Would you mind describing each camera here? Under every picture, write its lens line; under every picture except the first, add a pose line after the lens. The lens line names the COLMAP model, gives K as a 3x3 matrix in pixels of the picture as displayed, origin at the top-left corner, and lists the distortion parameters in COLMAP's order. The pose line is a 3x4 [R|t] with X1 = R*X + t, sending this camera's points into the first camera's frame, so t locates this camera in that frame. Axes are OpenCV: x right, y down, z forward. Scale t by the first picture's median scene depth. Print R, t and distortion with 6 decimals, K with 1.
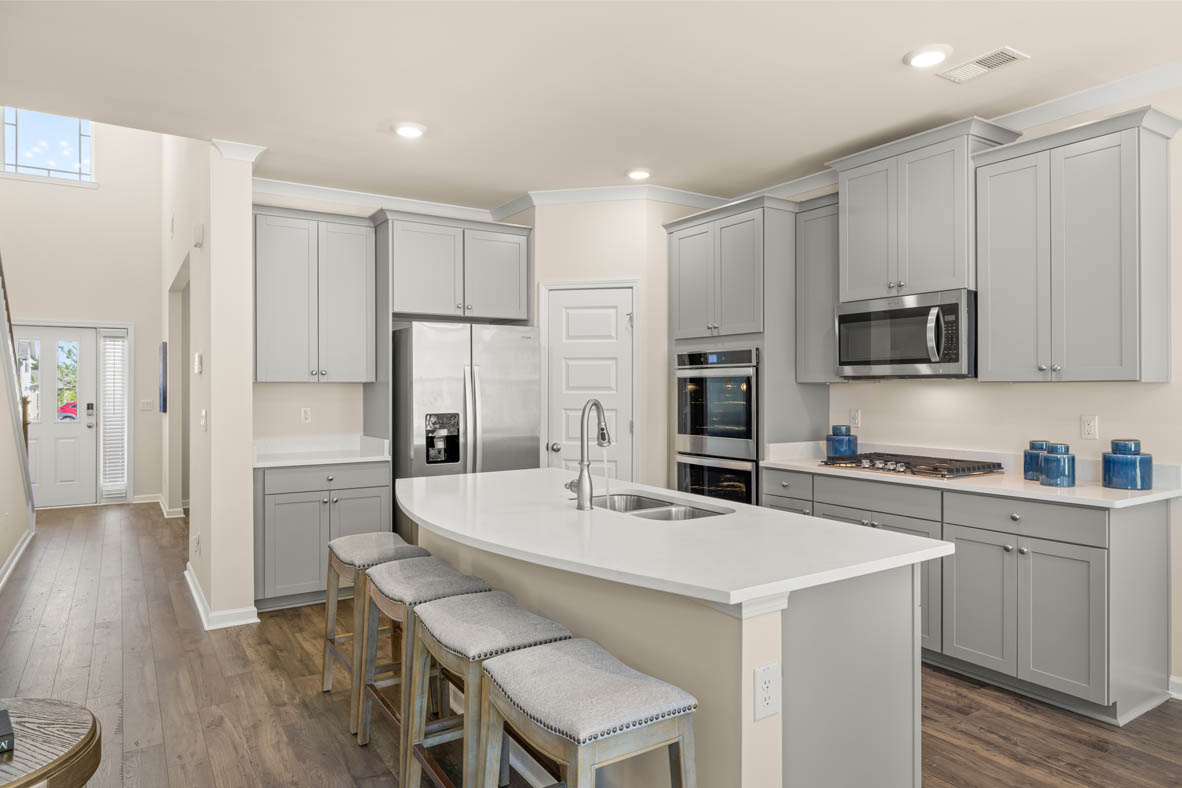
lens RADIAL K [[733.2, 0, 593.2], [0, 733.2, 389.3], [0, 0, 1]] dist [0.001979, -0.000136]
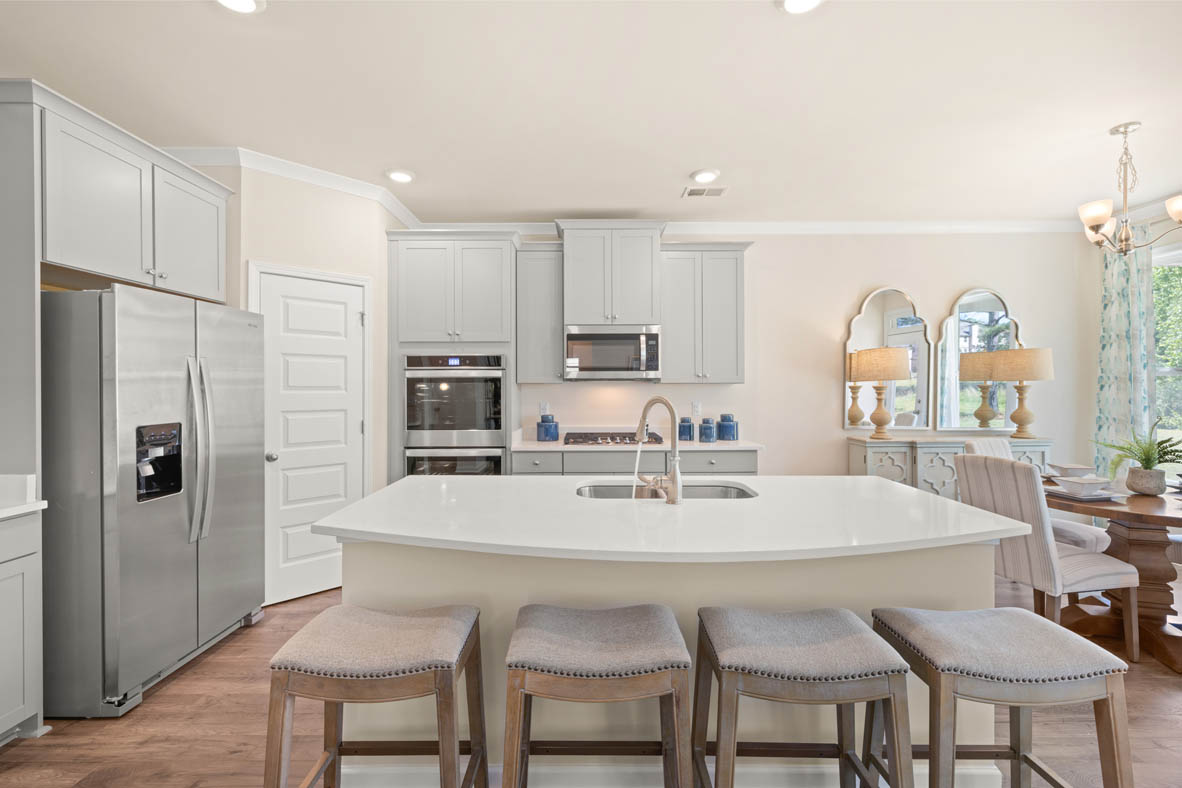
lens RADIAL K [[497.1, 0, 590.7], [0, 497.1, 391.2], [0, 0, 1]] dist [-0.001998, 0.000582]
pose [[0.546056, -0.006837, 0.837721, -0.372280], [0.003717, 0.999977, 0.005739, 0.000729], [-0.837741, -0.000020, 0.546068, 0.406567]]
